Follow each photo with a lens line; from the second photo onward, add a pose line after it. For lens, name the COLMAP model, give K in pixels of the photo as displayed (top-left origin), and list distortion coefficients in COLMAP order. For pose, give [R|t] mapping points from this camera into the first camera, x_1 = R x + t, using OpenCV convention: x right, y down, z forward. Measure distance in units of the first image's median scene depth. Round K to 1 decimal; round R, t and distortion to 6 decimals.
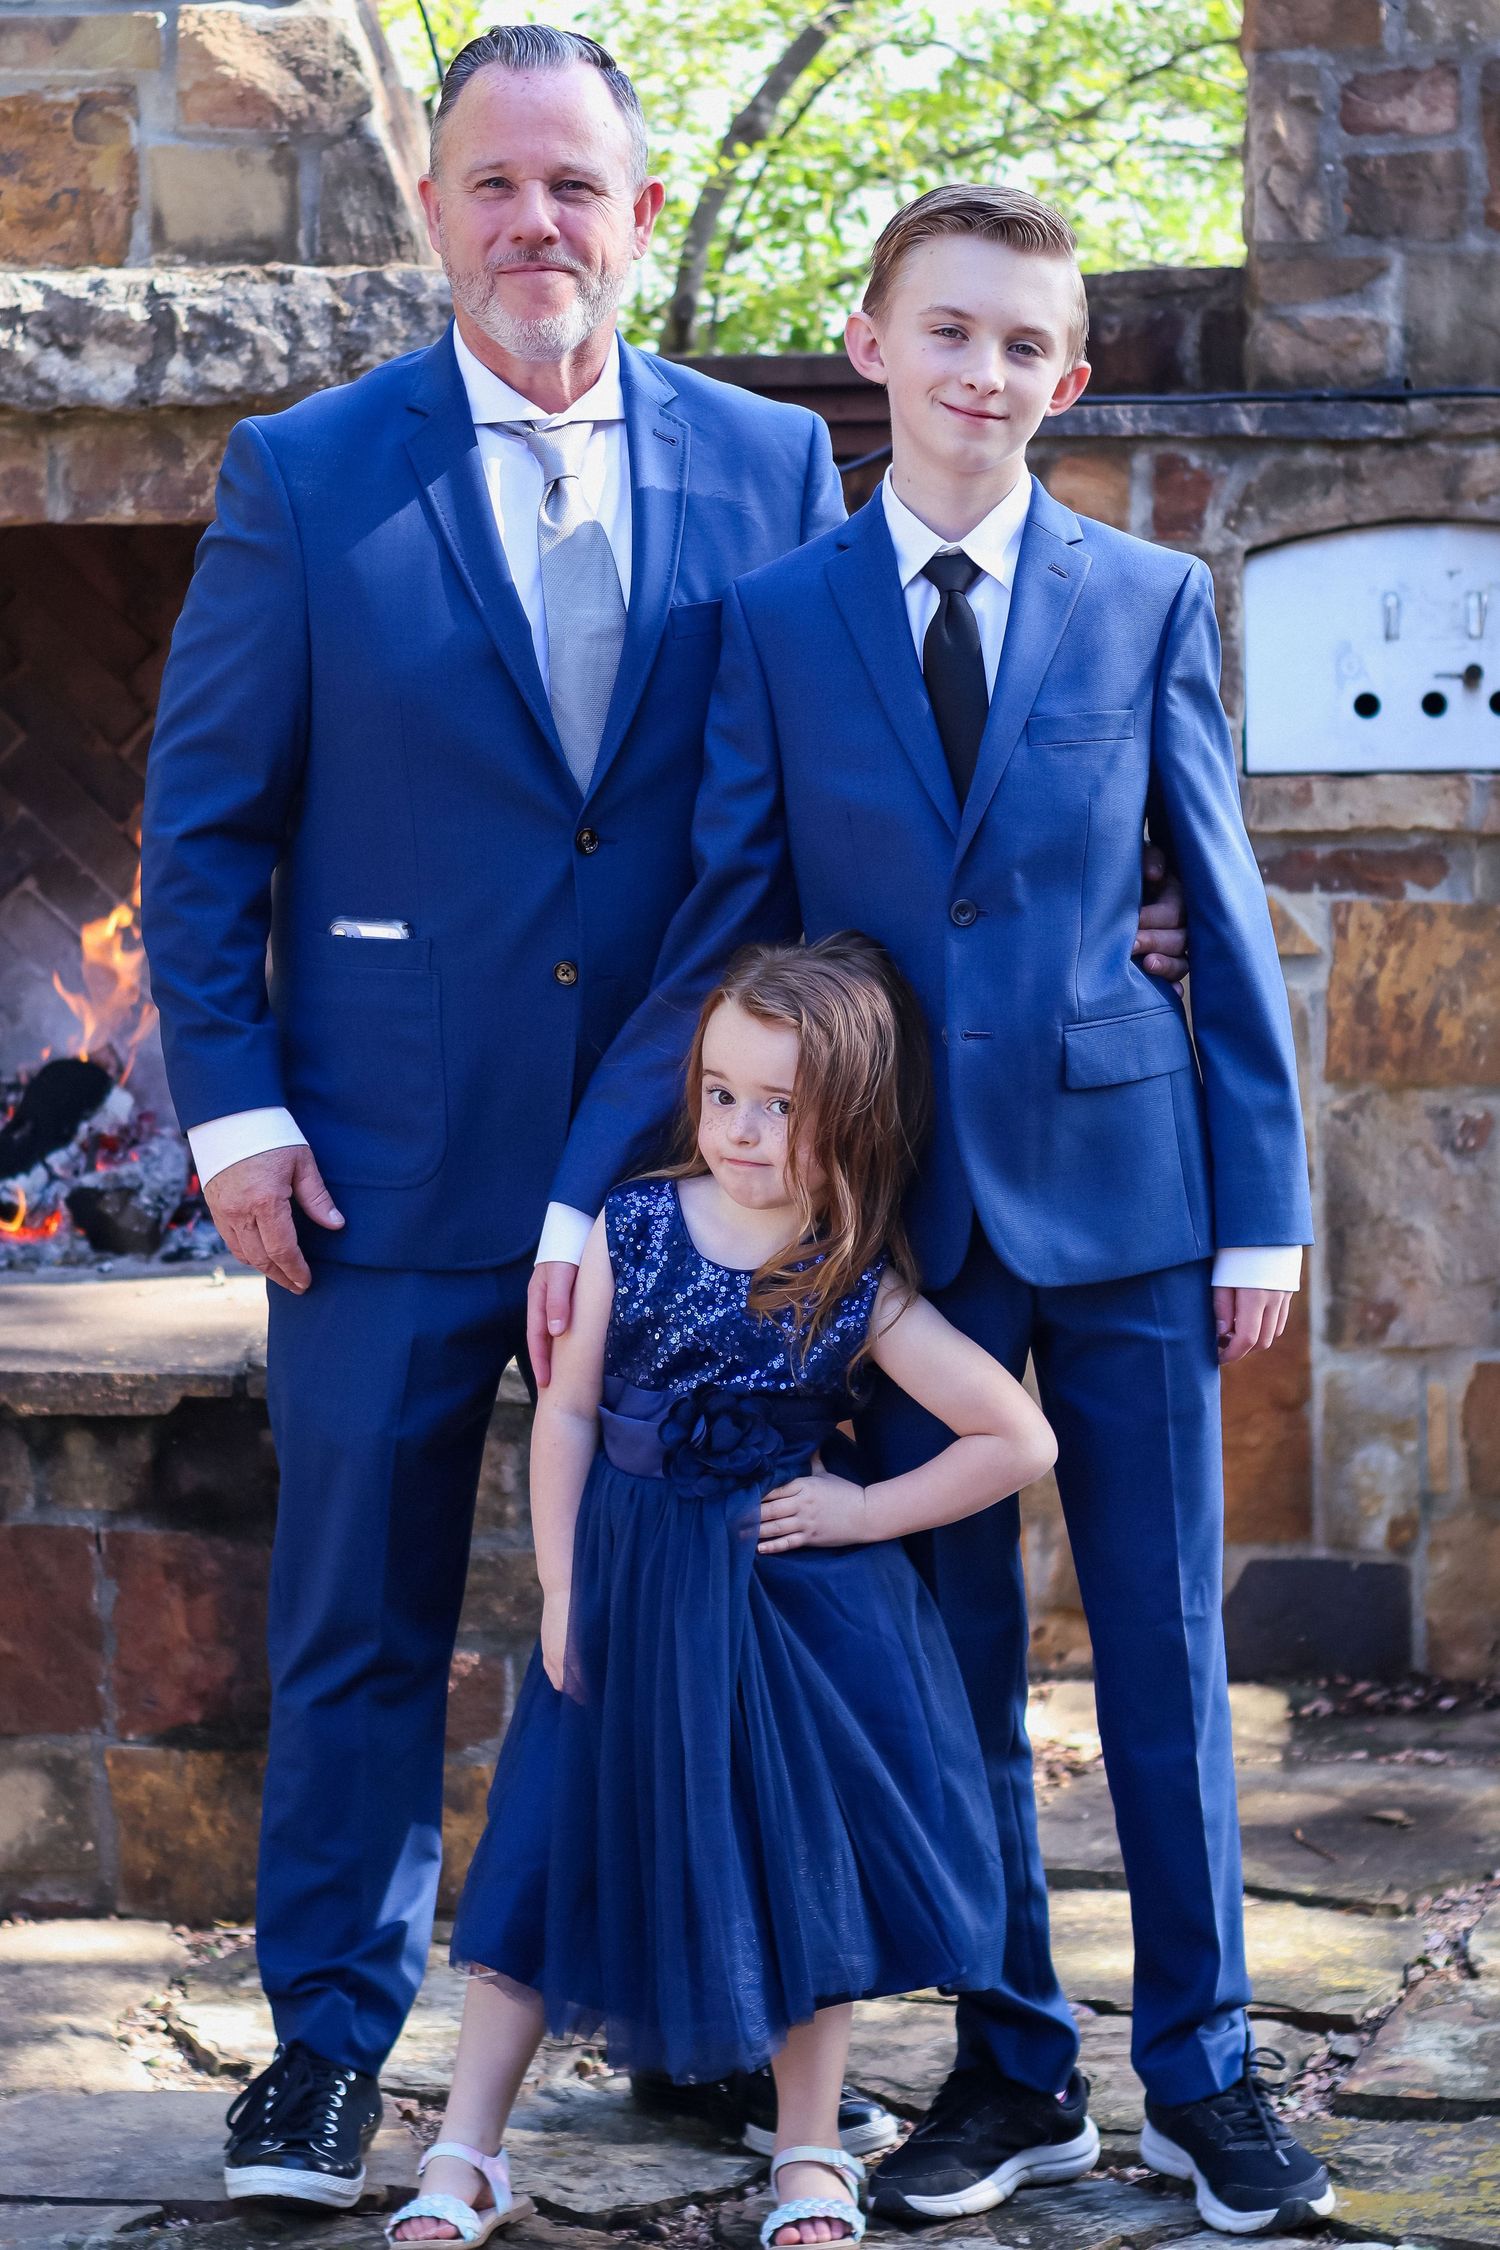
lens RADIAL K [[5989.1, 0, 749.8], [0, 5989.1, 986.8], [0, 0, 1]] dist [-0.098221, 0.209228]
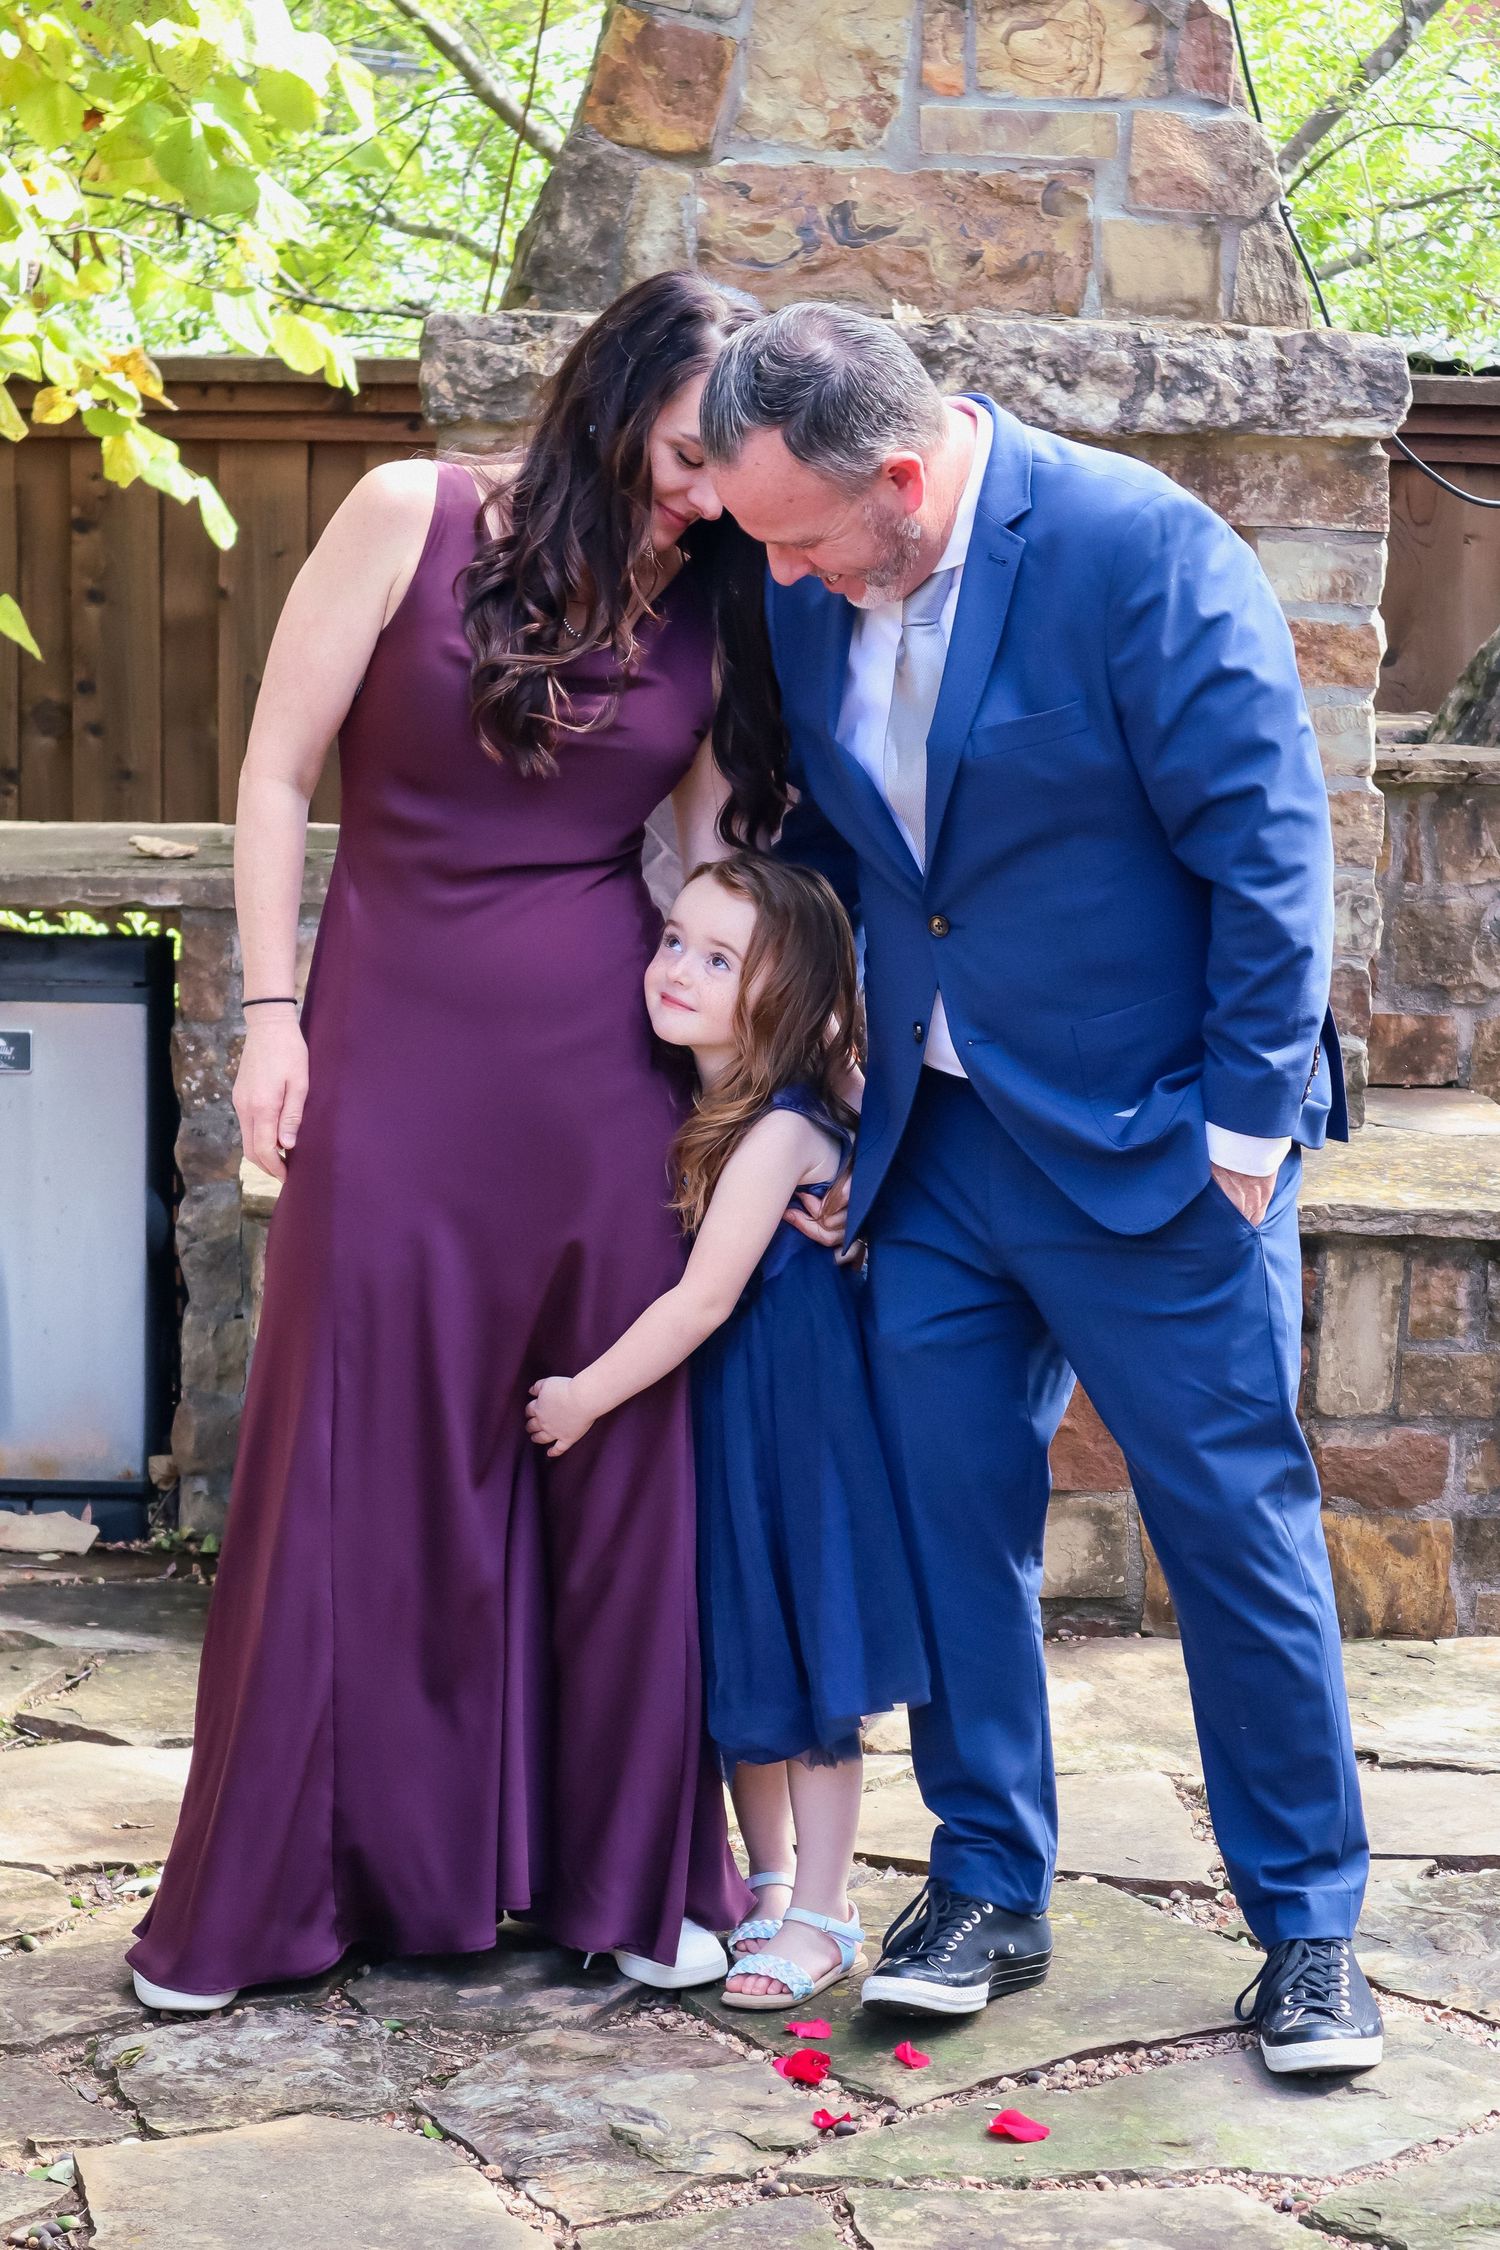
lens RADIAL K [[5148.5, 0, 839.2], [0, 5148.5, 1324.9], [0, 0, 1]] dist [-0.186025, 0.057342]
pose [[0.994046, 0.018175, 0.107433, -0.272058], [-0.028785, 0.994765, 0.098051, -0.014916], [-0.105089, -0.100560, 0.989365, -0.069160]]
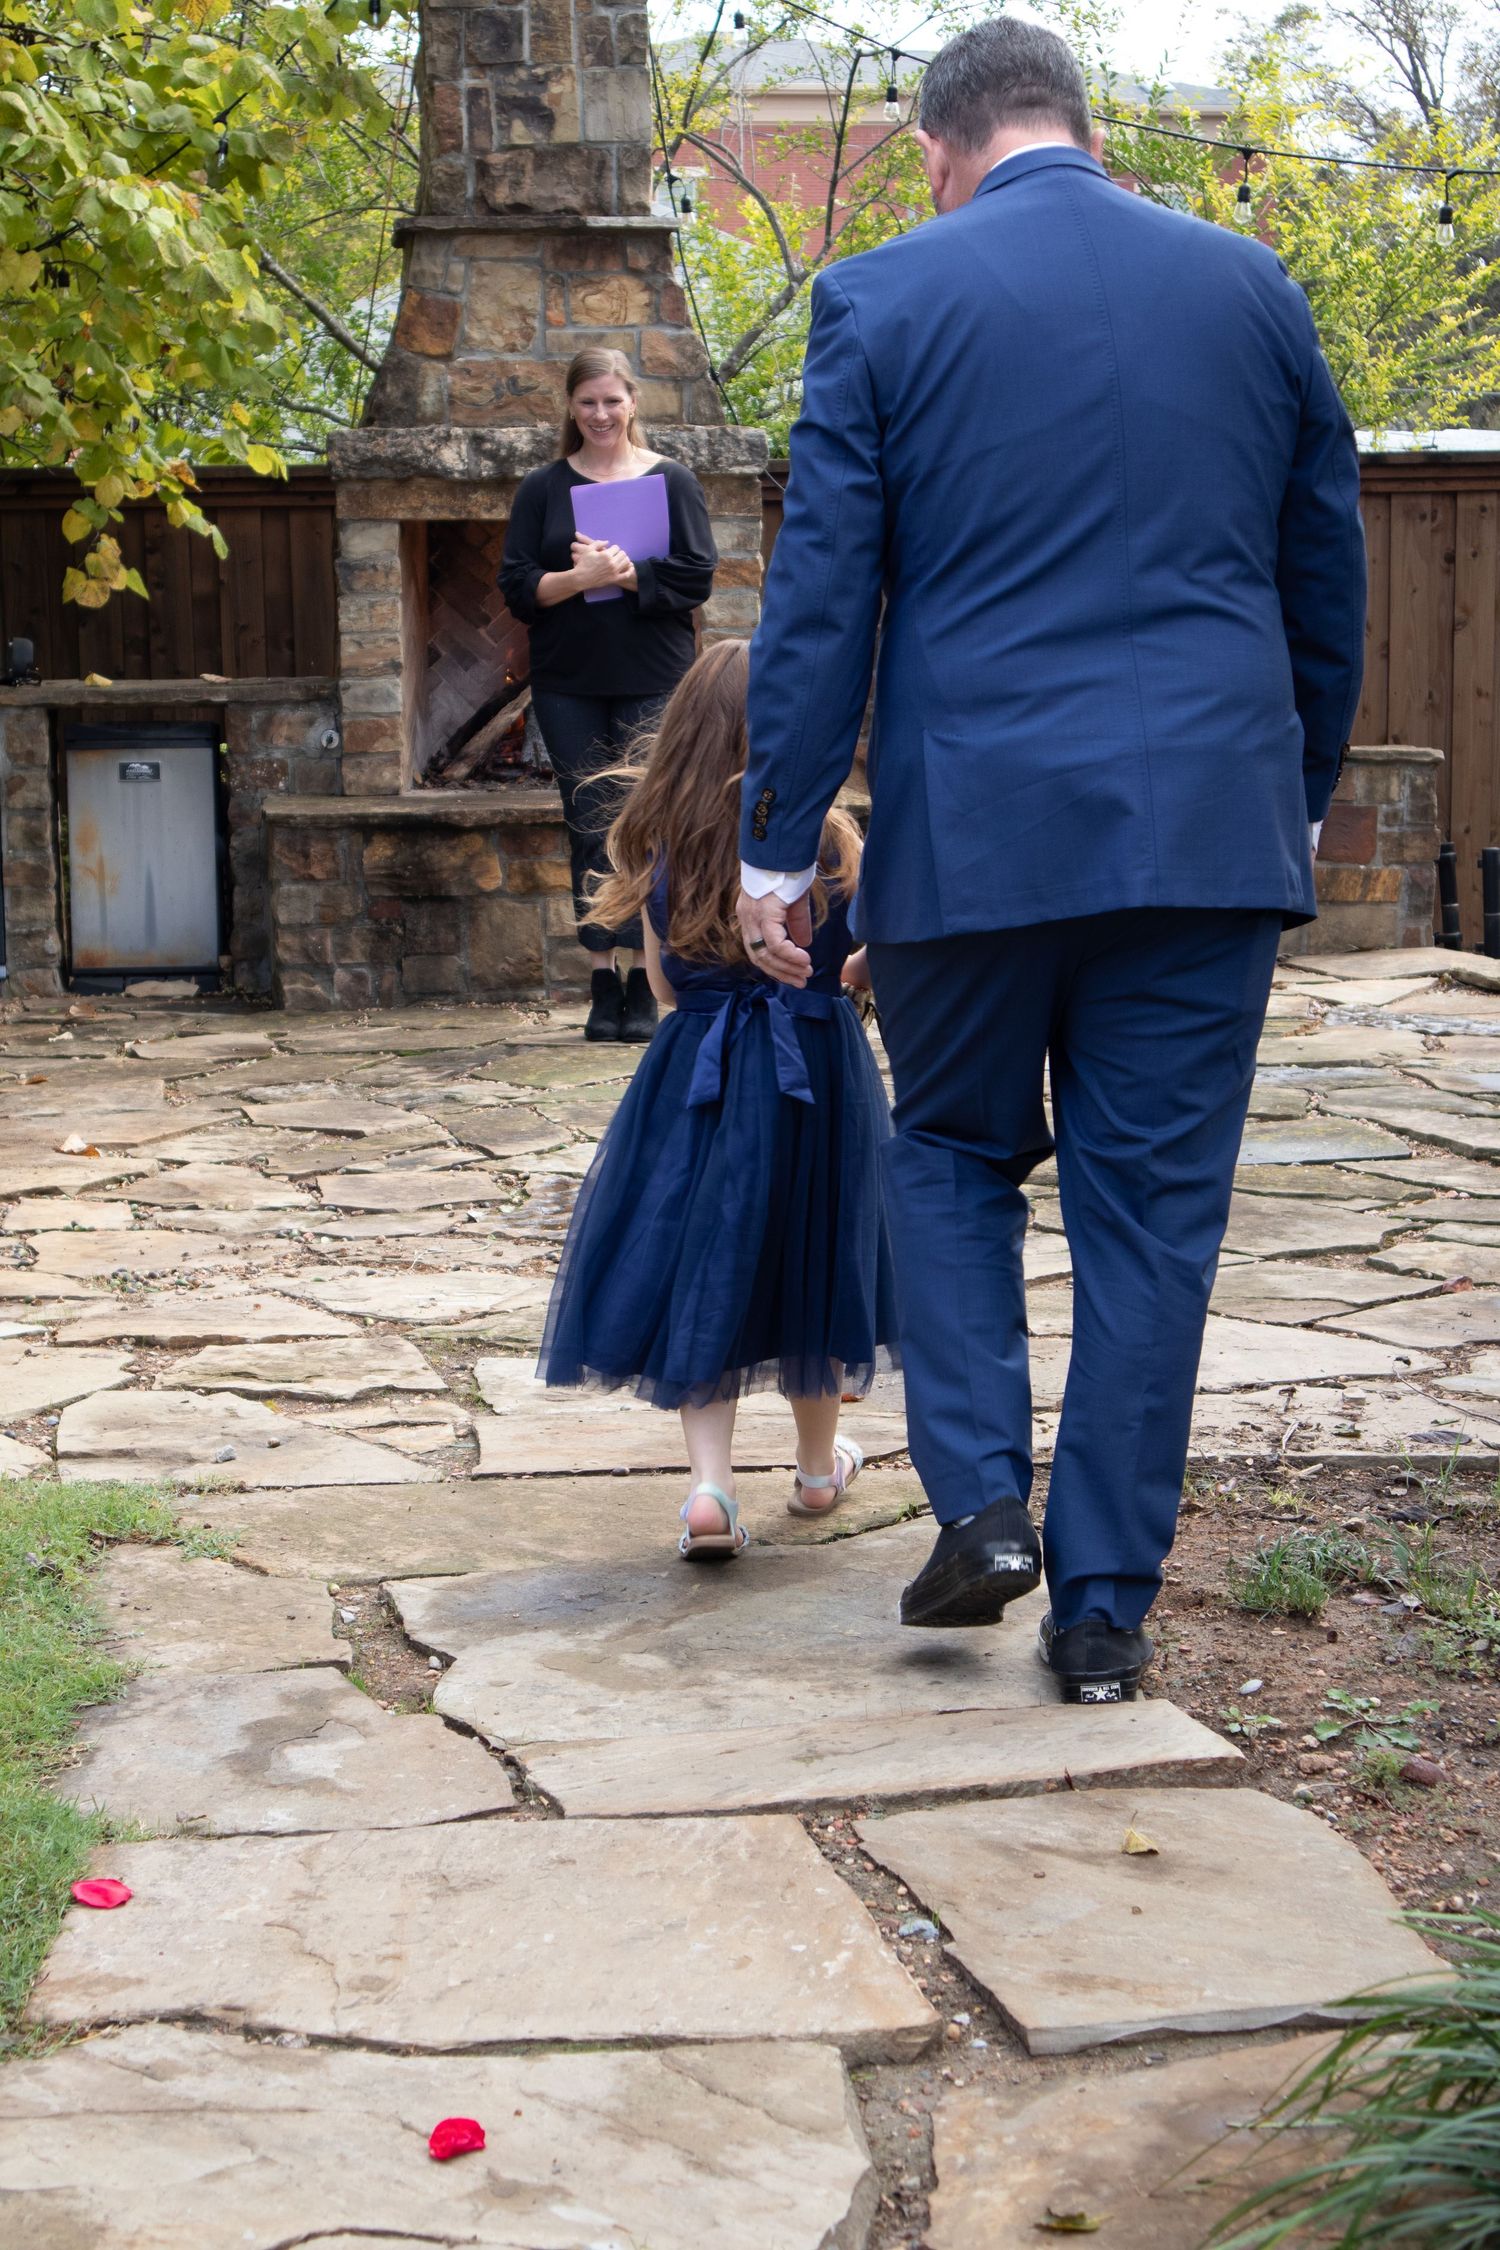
lens RADIAL K [[3627.6, 0, 740.4], [0, 3627.6, 1173.7], [0, 0, 1]] dist [-0.056101, 0.128668]
pose [[0.987869, -0.018843, 0.154144, -0.324242], [0.005514, 0.996241, 0.086445, 0.083207], [-0.155193, -0.084547, 0.984260, -0.710671]]
